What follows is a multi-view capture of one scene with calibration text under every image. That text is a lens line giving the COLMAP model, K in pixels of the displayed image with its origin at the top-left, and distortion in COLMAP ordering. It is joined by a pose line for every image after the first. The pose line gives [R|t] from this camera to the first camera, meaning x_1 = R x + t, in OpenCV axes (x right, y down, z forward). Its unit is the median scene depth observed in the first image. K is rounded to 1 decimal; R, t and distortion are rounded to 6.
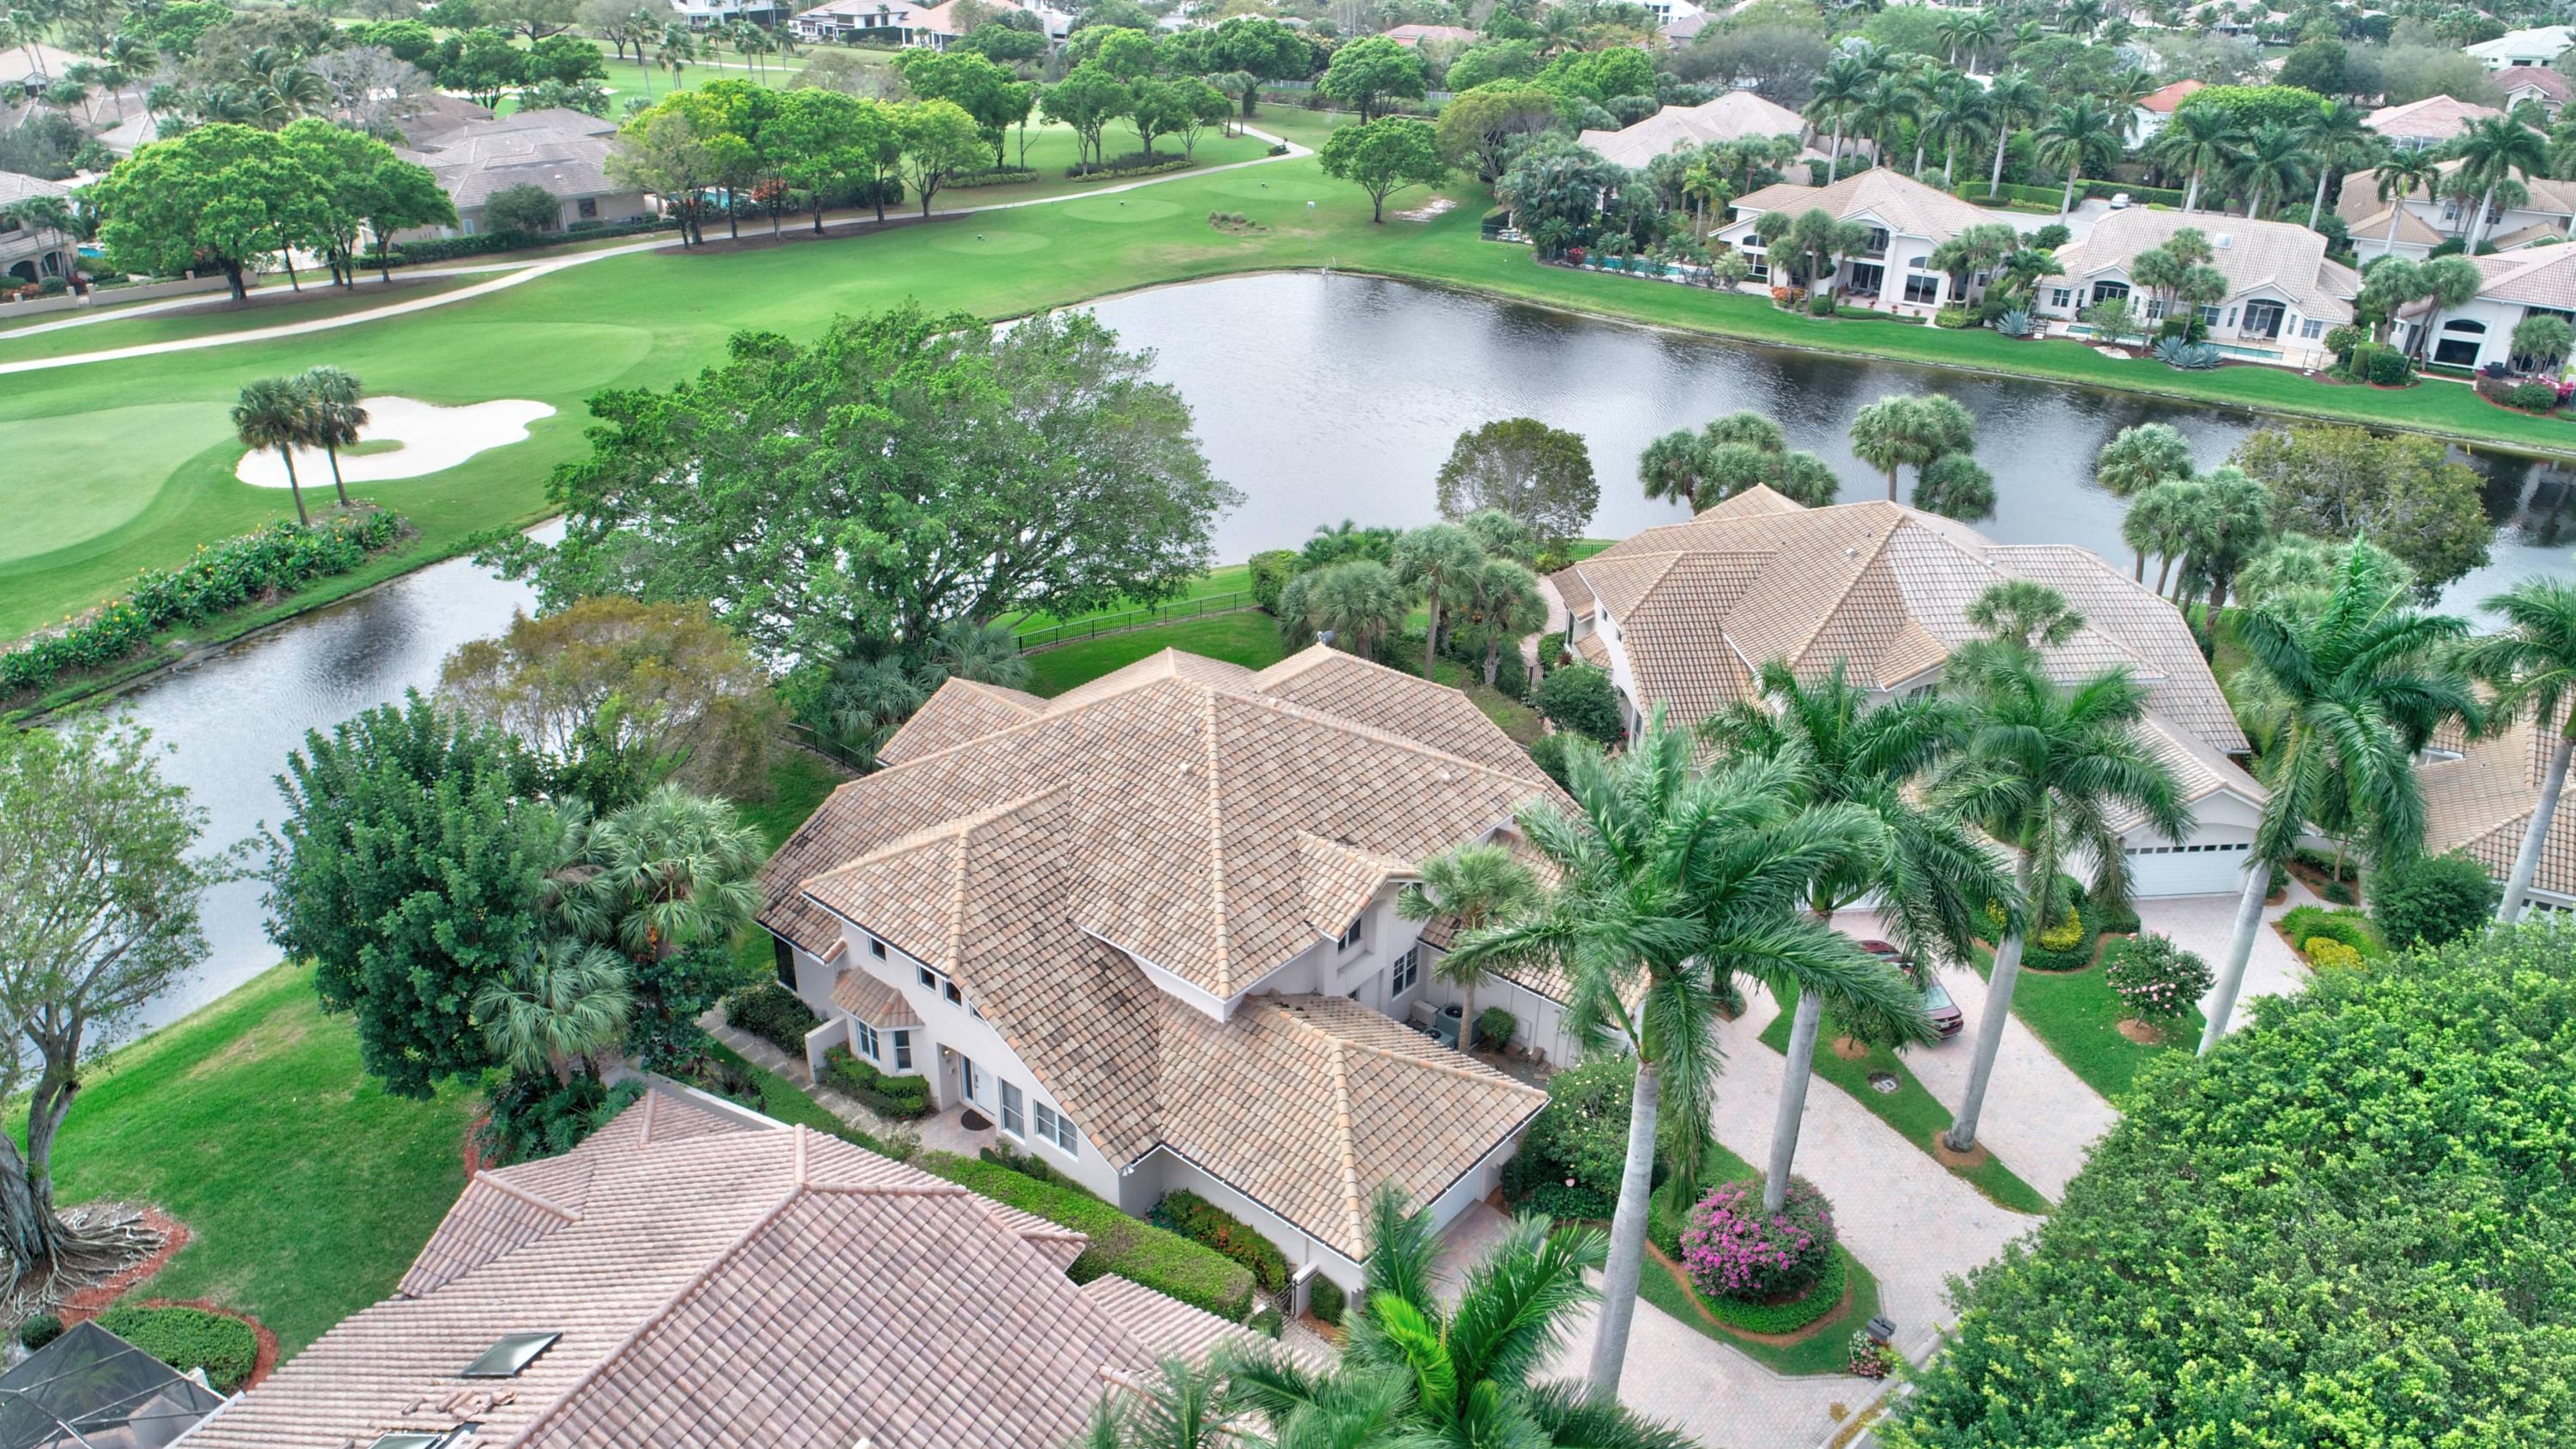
lens RADIAL K [[1720.9, 0, 1288.0], [0, 1720.9, 724.5], [0, 0, 1]] dist [-0.012796, 0.004455]
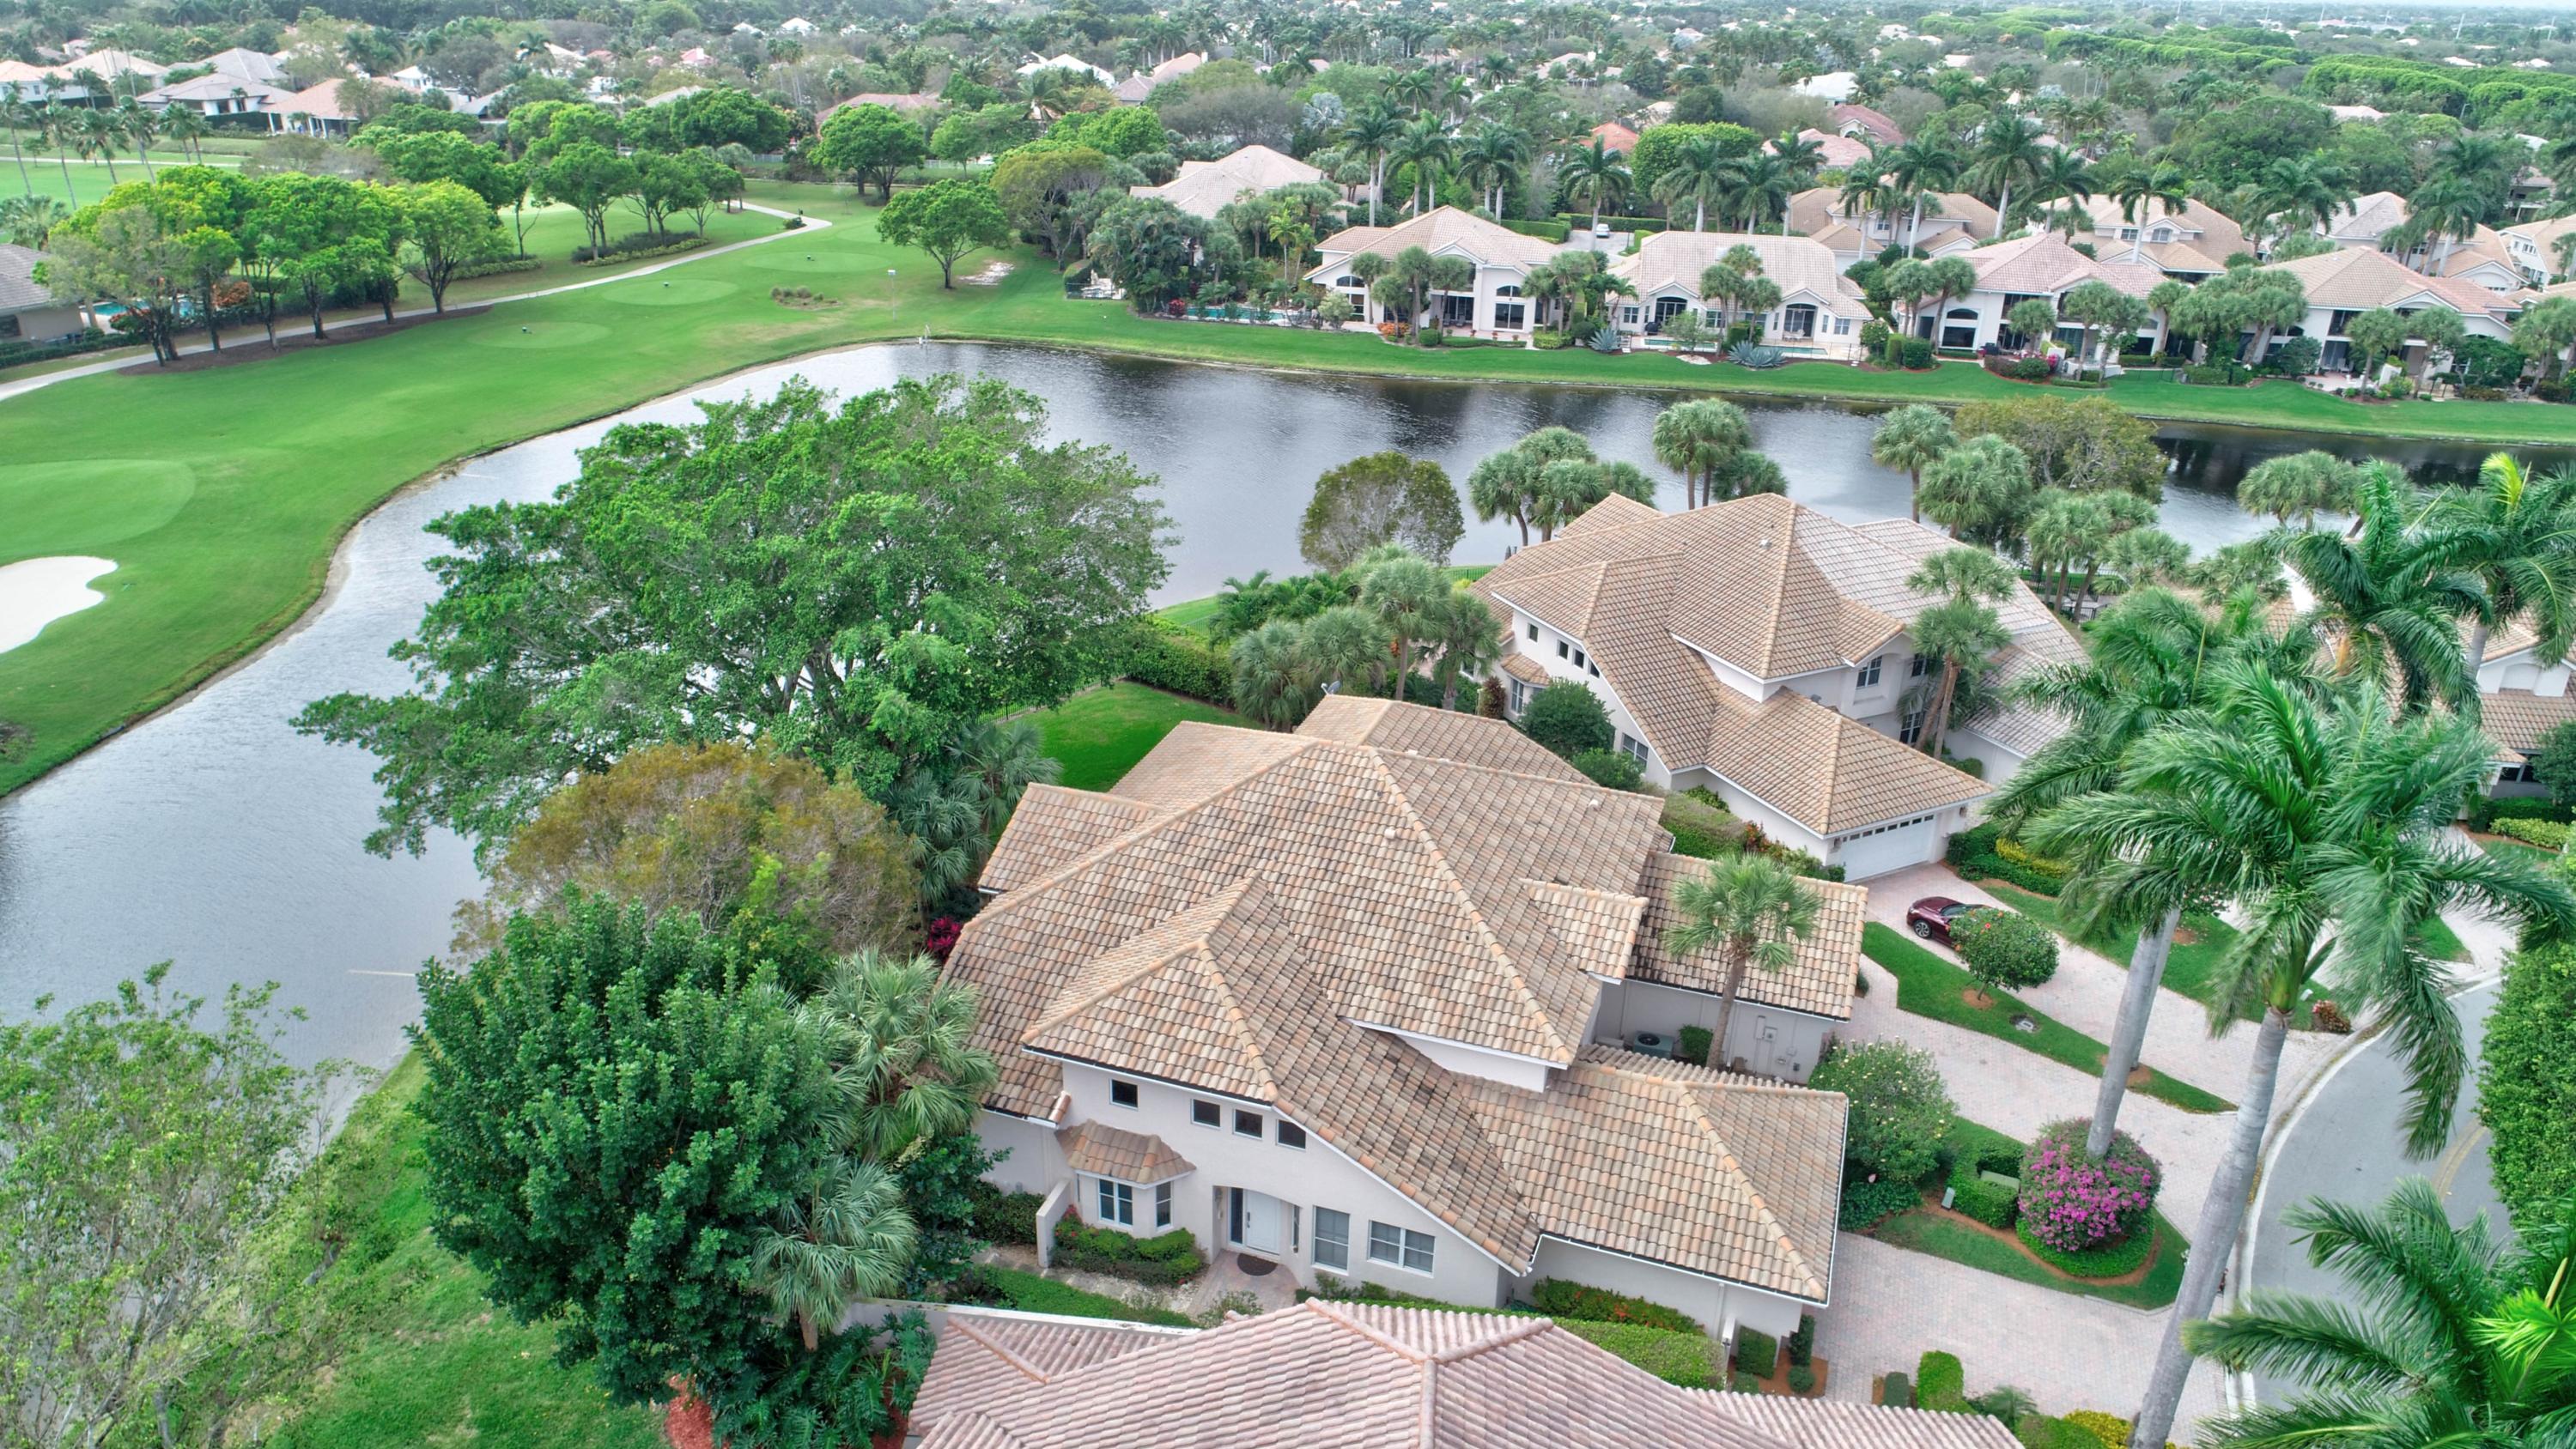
lens RADIAL K [[1720.6, 0, 1288.0], [0, 1720.6, 724.5], [0, 0, 1]] dist [-0.012796, 0.004455]
pose [[0.936048, -0.140487, 0.322610, -0.138443], [0.152655, 0.988199, -0.012594, -0.010191], [-0.317033, 0.061036, 0.946448, 0.047762]]
